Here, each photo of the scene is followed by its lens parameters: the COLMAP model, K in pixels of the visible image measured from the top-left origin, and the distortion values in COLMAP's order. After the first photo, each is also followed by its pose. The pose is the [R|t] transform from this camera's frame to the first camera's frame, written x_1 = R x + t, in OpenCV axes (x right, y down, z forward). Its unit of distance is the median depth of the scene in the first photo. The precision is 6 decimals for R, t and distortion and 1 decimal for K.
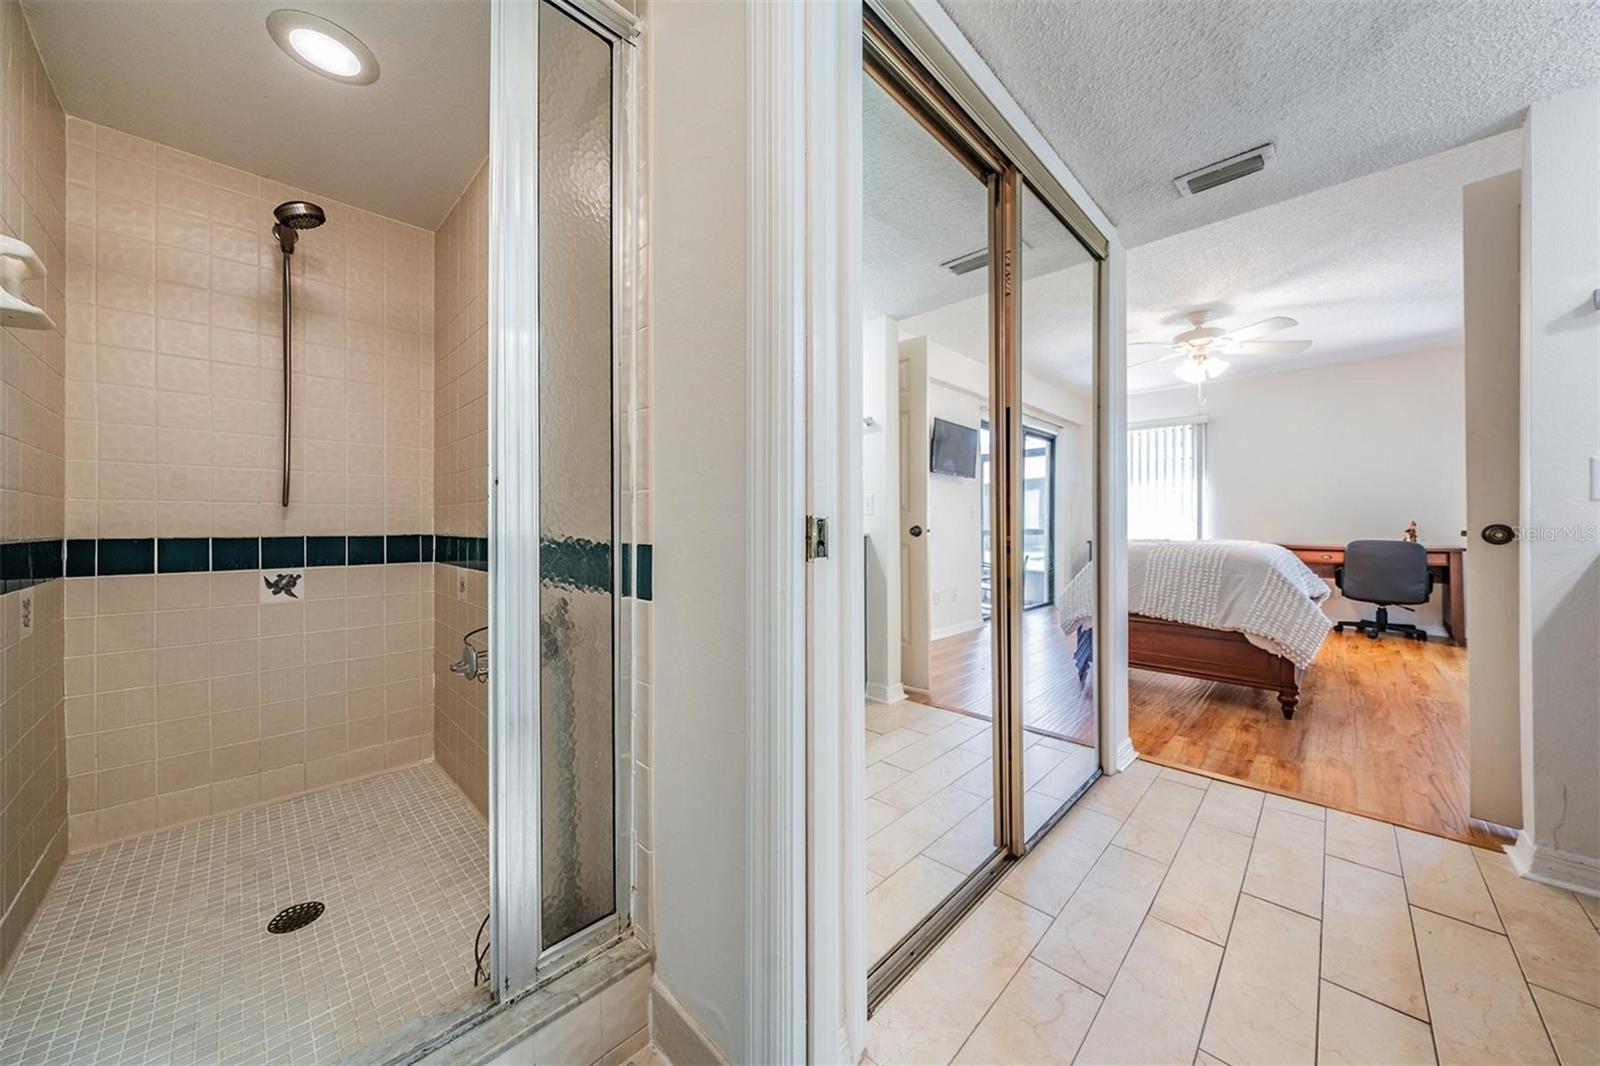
lens RADIAL K [[545.9, 0, 791.2], [0, 545.9, 525.8], [0, 0, 1]] dist [-0.000470, -0.000100]
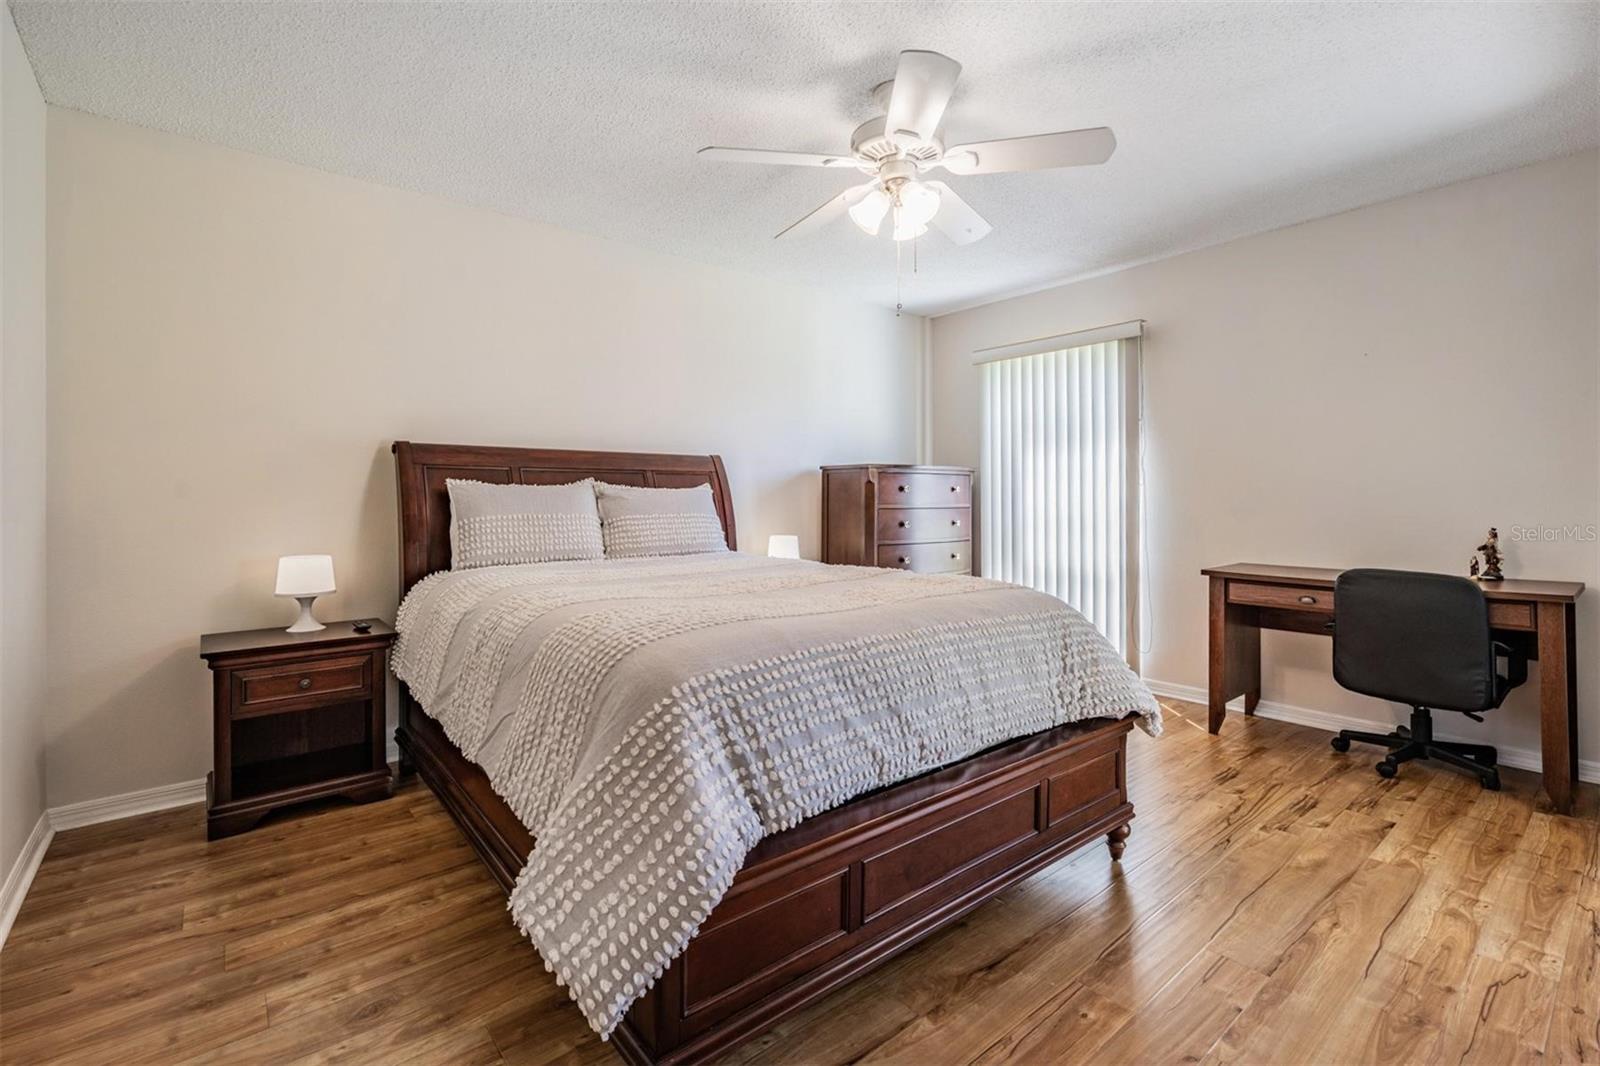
lens RADIAL K [[721.0, 0, 794.4], [0, 721.0, 503.4], [0, 0, 1]] dist [0.001253, 0.000213]
pose [[0.995076, -0.001557, -0.099100, 0.626081], [0.001936, 0.999991, 0.003730, -0.034887], [0.099094, -0.003903, 0.995070, 0.330310]]
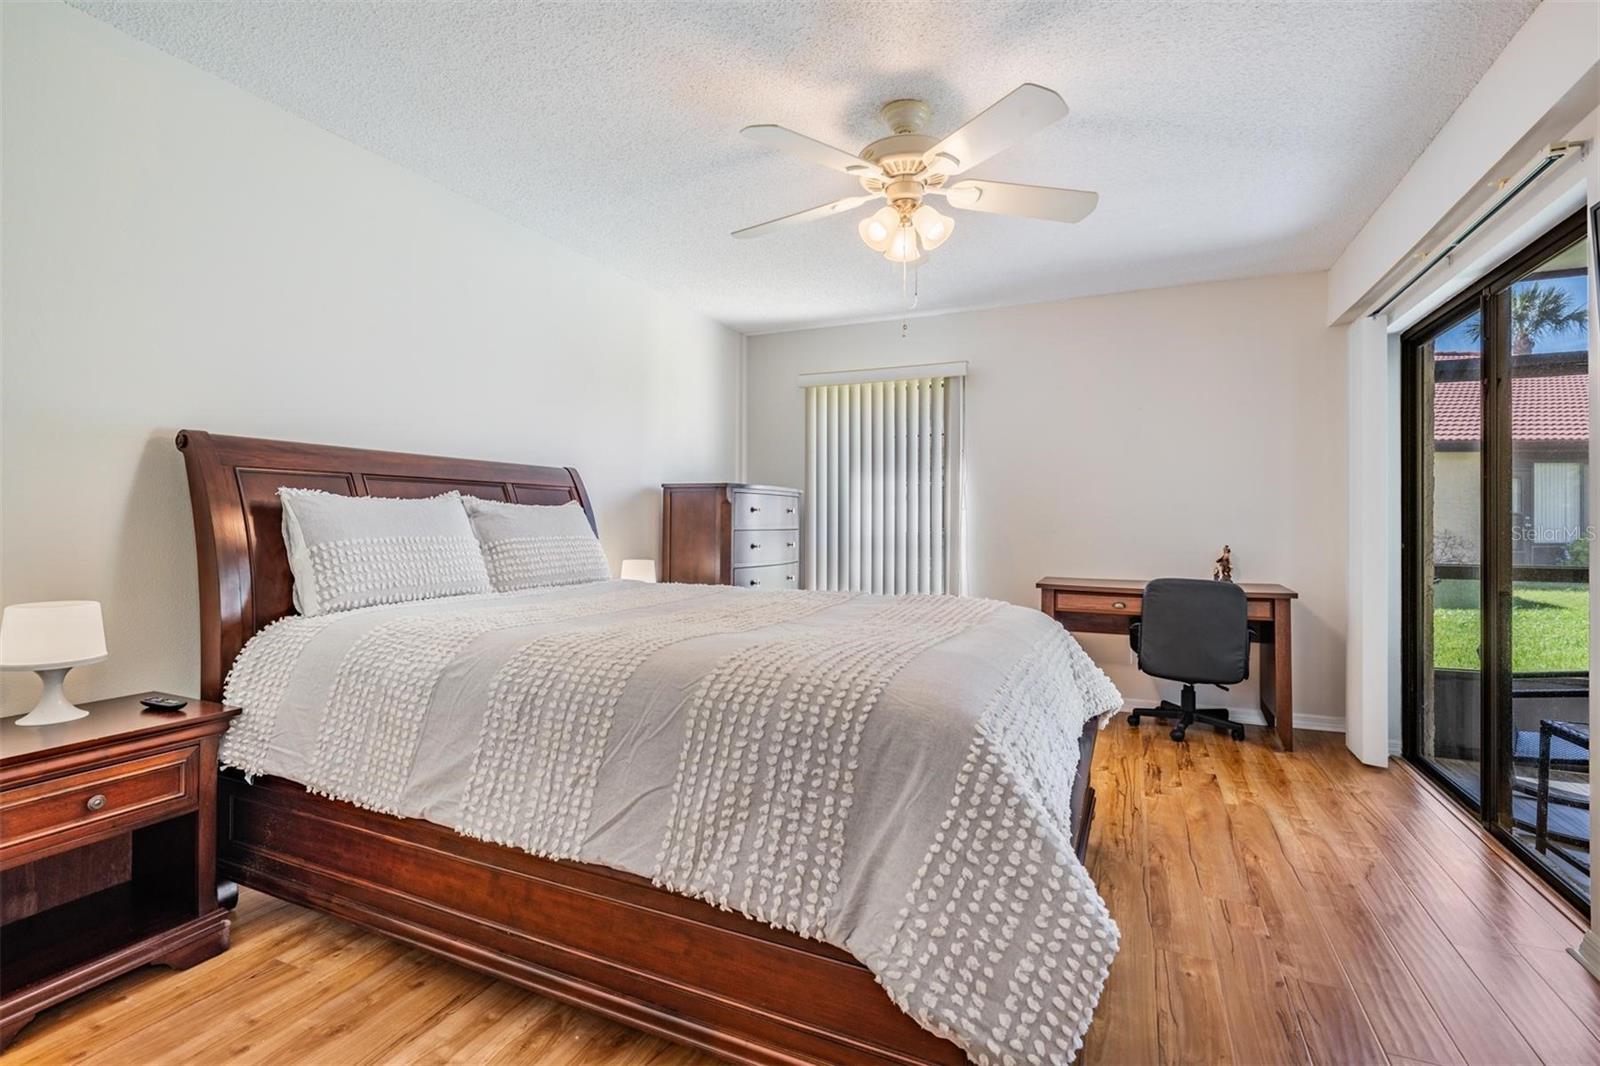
lens RADIAL K [[744.4, 0, 794.0], [0, 744.4, 526.2], [0, 0, 1]] dist [0.002091, -0.000421]
pose [[0.936106, 0.002862, 0.351707, 0.381675], [-0.004963, 0.999975, 0.005072, -0.034270], [-0.351683, -0.006493, 0.936097, 0.383177]]
